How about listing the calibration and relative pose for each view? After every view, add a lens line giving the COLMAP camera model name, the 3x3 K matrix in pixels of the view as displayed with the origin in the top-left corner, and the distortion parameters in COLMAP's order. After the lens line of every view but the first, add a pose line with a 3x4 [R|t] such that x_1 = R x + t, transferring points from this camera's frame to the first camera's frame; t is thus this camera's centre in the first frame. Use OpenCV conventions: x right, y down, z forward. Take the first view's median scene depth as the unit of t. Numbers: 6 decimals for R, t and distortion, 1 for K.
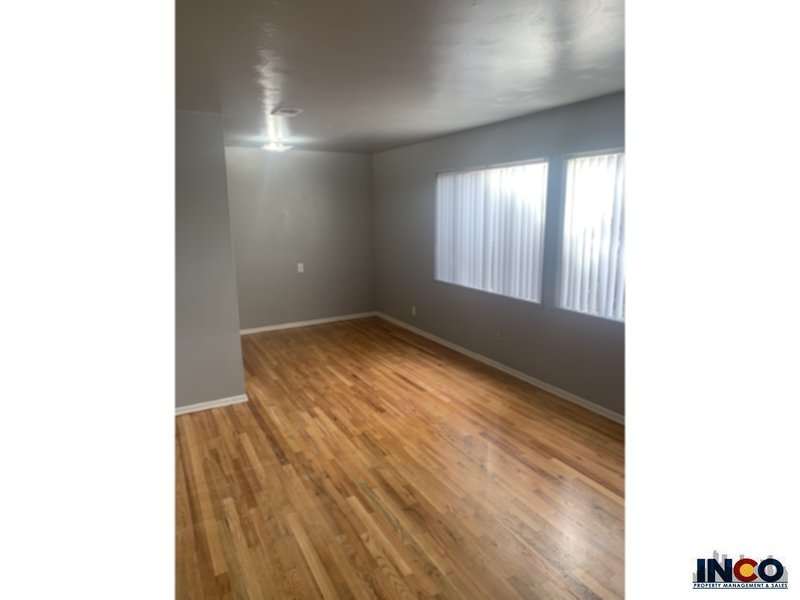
lens RADIAL K [[464.9, 0, 400.1], [0, 464.9, 300.1], [0, 0, 1]] dist [-0.019144, -0.000353]
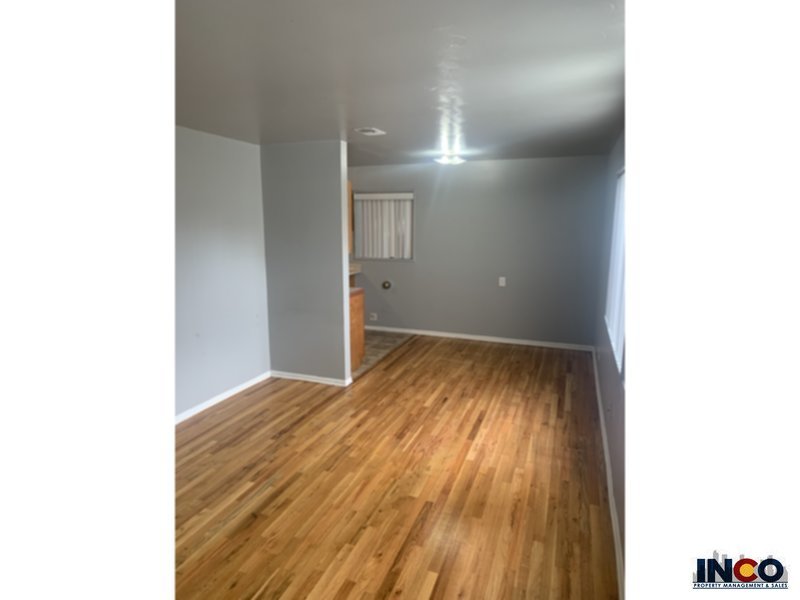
lens RADIAL K [[464.9, 0, 401.3], [0, 464.9, 299.4], [0, 0, 1]] dist [-0.019144, -0.000353]
pose [[0.650471, 0.167257, -0.740887, 0.563183], [-0.178217, 0.981830, 0.065183, -0.090898], [0.738327, 0.089639, 0.668460, 0.313952]]
